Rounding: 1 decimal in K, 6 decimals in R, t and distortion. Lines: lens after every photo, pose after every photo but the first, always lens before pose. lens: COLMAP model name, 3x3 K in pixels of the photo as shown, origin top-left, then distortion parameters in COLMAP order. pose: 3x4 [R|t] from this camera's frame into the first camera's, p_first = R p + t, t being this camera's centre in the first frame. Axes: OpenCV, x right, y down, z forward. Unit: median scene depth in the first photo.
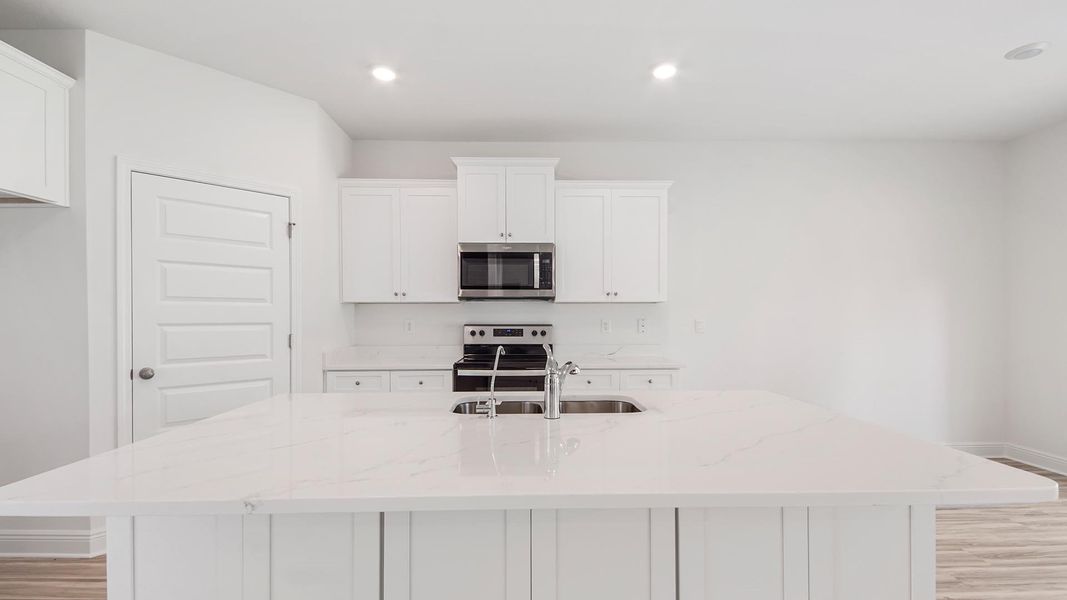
lens RADIAL K [[484.4, 0, 537.9], [0, 484.4, 313.5], [0, 0, 1]] dist [0.011152, -0.004081]
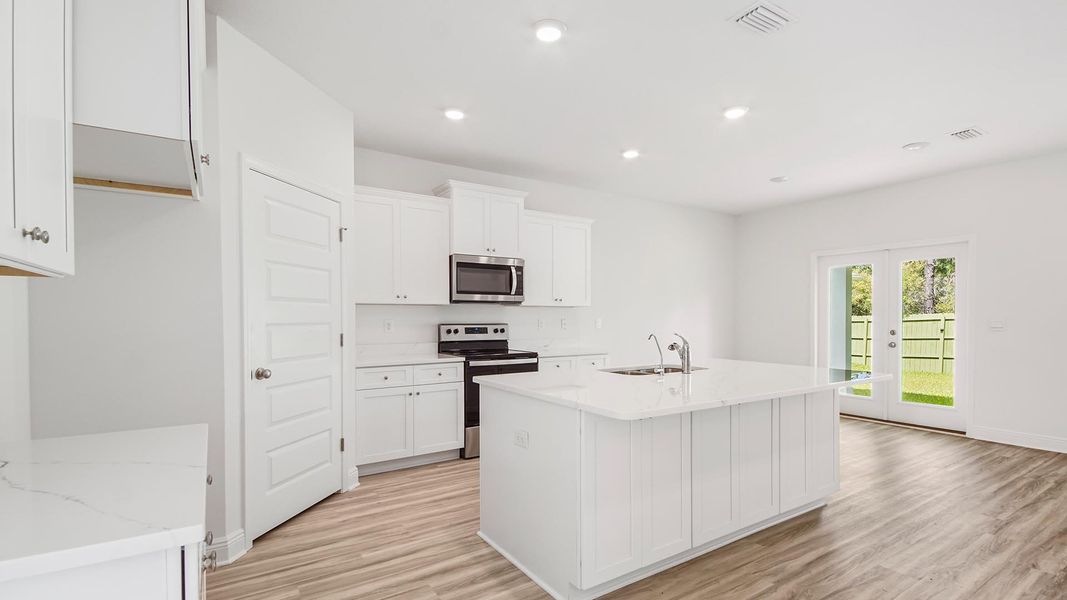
lens RADIAL K [[484.4, 0, 545.5], [0, 484.4, 317.0], [0, 0, 1]] dist [0.011152, -0.004081]
pose [[0.846263, -0.000355, 0.532766, -0.596776], [-0.001339, 0.999995, 0.002794, 0.002935], [-0.532764, -0.003077, 0.846258, -0.105086]]
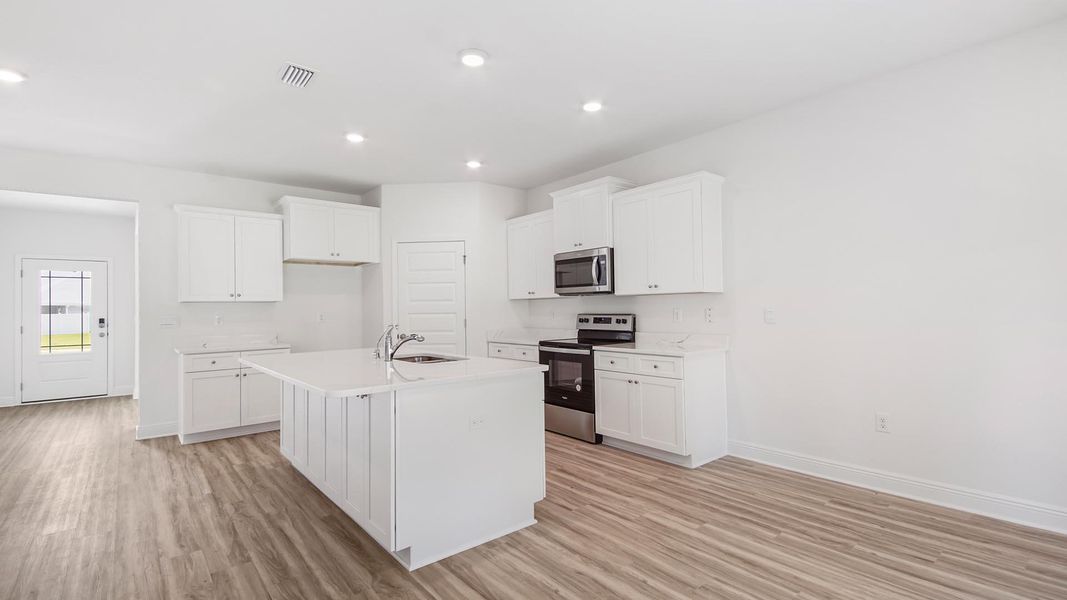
lens RADIAL K [[484.4, 0, 529.5], [0, 484.4, 298.3], [0, 0, 1]] dist [0.011152, -0.004081]
pose [[0.610975, -0.022983, -0.791316, 0.872045], [0.018618, 0.999719, -0.014661, -0.002259], [0.791431, -0.005775, 0.611232, 0.104922]]
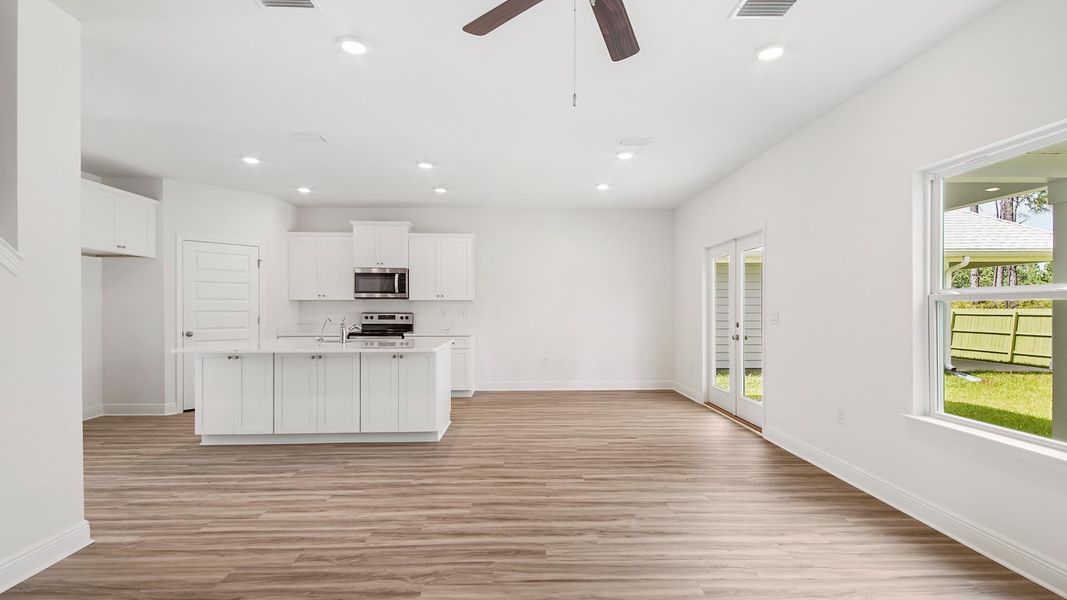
lens RADIAL K [[484.4, 0, 541.3], [0, 484.4, 307.5], [0, 0, 1]] dist [0.011152, -0.004081]
pose [[0.999849, 0.000918, 0.017331, 0.510198], [-0.000924, 1.000000, 0.000331, 0.002867], [-0.017331, -0.000347, 0.999850, -0.840067]]
